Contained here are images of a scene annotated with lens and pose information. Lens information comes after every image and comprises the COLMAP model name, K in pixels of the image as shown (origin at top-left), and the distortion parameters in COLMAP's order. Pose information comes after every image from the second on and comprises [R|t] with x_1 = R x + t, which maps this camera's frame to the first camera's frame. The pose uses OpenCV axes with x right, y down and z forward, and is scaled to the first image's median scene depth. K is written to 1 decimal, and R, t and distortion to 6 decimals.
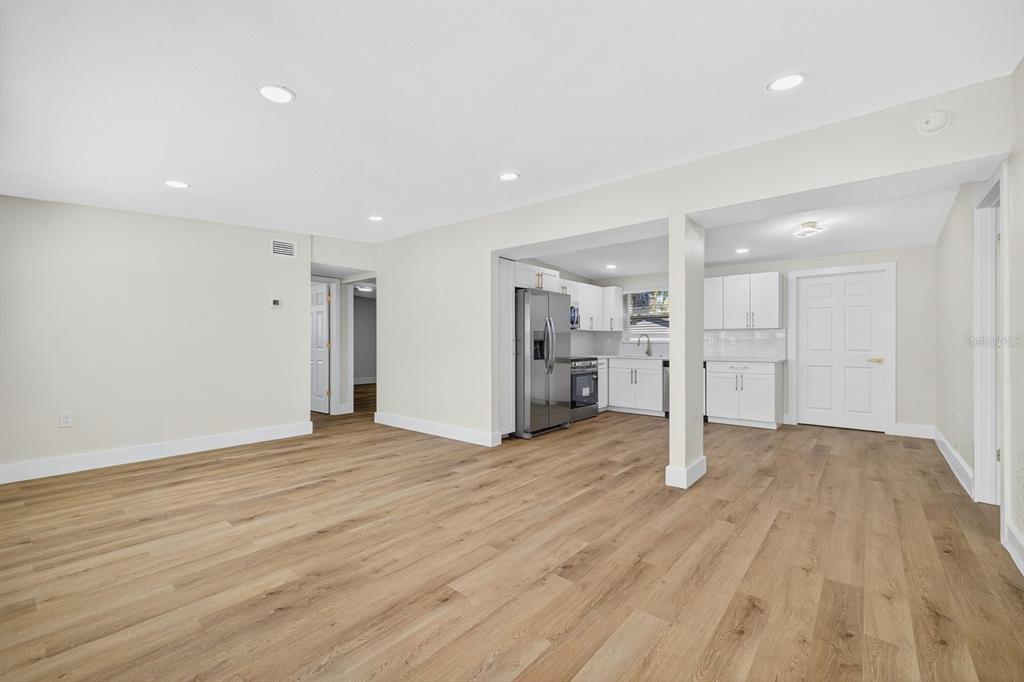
lens RADIAL K [[431.1, 0, 503.9], [0, 431.1, 344.0], [0, 0, 1]] dist [0.001522, -0.000703]
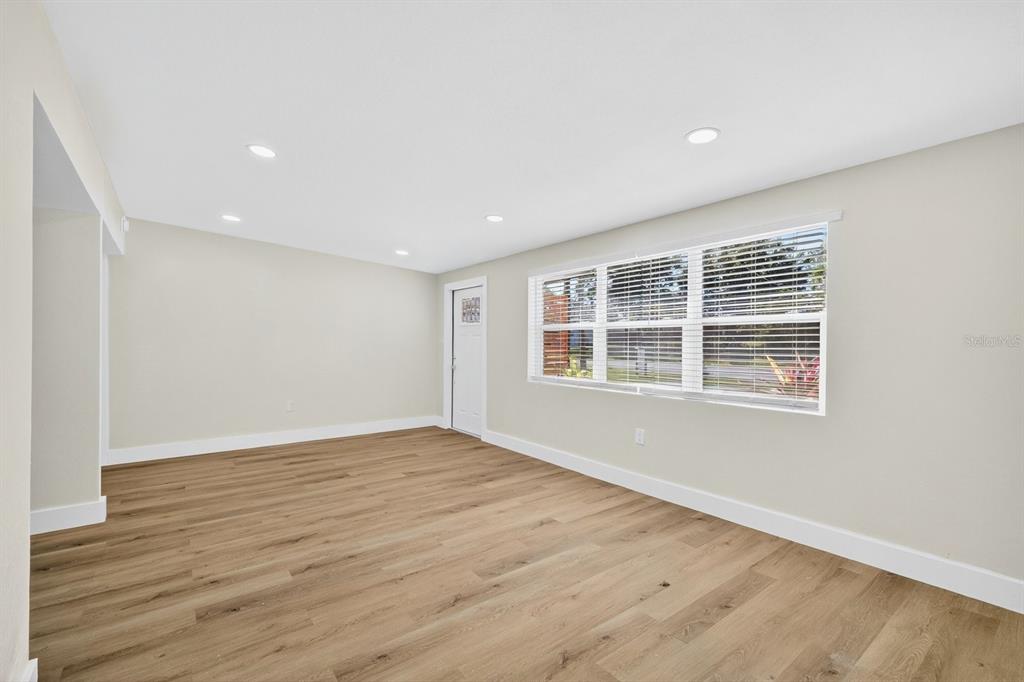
lens RADIAL K [[431.1, 0, 510.1], [0, 431.1, 341.2], [0, 0, 1]] dist [0.001522, -0.000703]
pose [[-0.979256, -0.005389, 0.202553, -0.684728], [-0.007222, 0.999939, -0.008312, -0.036413], [-0.202496, -0.009603, -0.979236, 1.959806]]
